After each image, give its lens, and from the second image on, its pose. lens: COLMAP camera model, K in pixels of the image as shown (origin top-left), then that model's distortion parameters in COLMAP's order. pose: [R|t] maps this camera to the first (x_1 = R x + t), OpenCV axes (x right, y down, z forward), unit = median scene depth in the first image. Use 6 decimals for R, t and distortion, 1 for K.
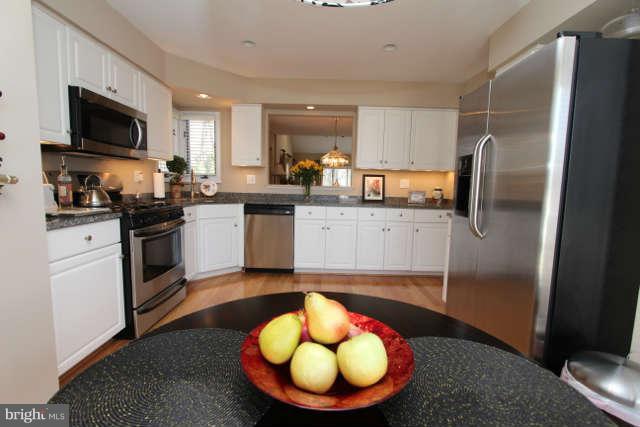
lens RADIAL K [[294.7, 0, 320.2], [0, 294.7, 211.8], [0, 0, 1]] dist [0.001057, 0.000000]
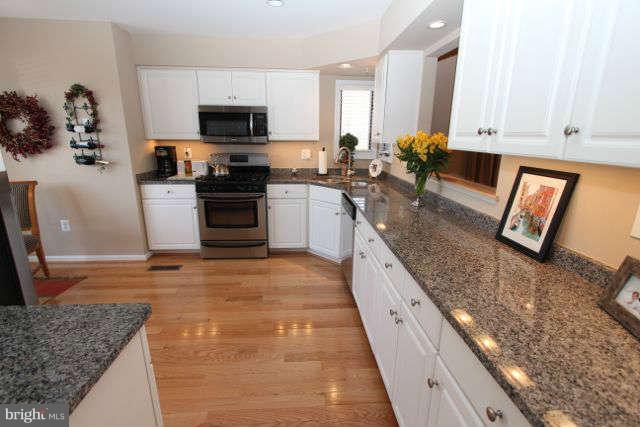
lens RADIAL K [[294.7, 0, 319.6], [0, 294.7, 213.3], [0, 0, 1]] dist [0.001057, 0.000000]
pose [[0.069588, 0.233390, -0.969890, 0.484794], [-0.103771, 0.968666, 0.225650, -0.126830], [0.992164, 0.084944, 0.091627, 0.739266]]
